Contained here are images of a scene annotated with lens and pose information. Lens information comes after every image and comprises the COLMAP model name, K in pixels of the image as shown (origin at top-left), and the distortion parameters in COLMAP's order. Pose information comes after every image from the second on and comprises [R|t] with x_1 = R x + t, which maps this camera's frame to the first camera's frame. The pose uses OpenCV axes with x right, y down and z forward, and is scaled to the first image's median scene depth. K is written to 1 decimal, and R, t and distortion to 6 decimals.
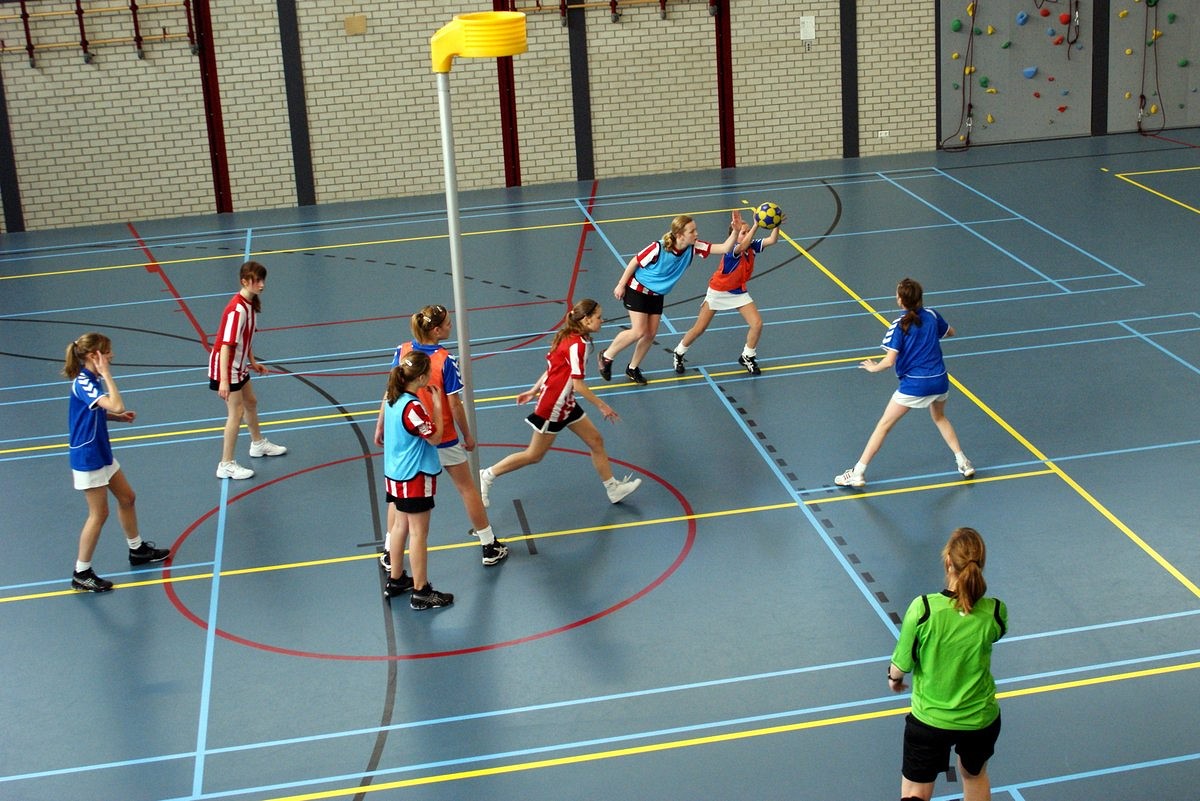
lens RADIAL K [[1729.1, 0, 672.4], [0, 1729.1, 327.5], [0, 0, 1]] dist [-0.115739, 0.120629]
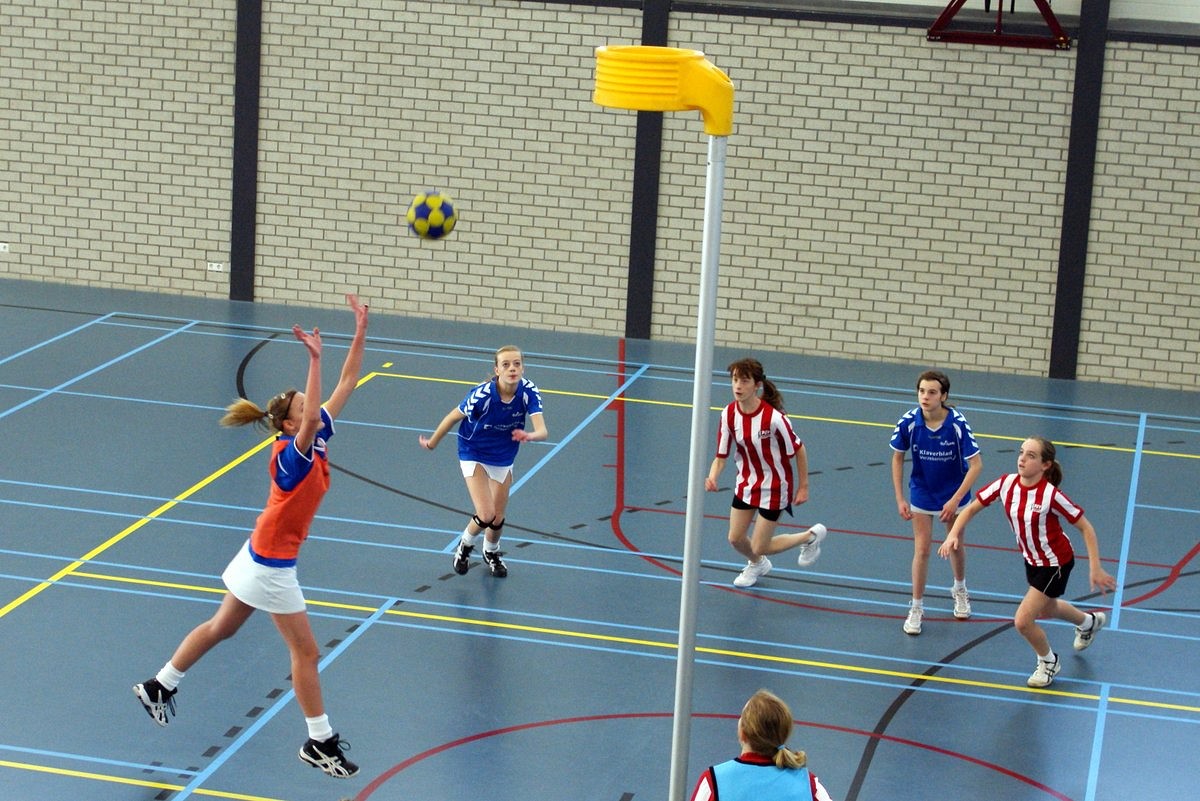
lens RADIAL K [[2665.3, 0, 619.1], [0, 2665.3, 354.1], [0, 0, 1]] dist [-0.025391, -0.026180]
pose [[0.900512, 0.176264, -0.397505, 0.270018], [-0.209157, 0.977040, -0.040582, -0.028050], [0.381225, 0.119685, 0.916702, 0.048990]]
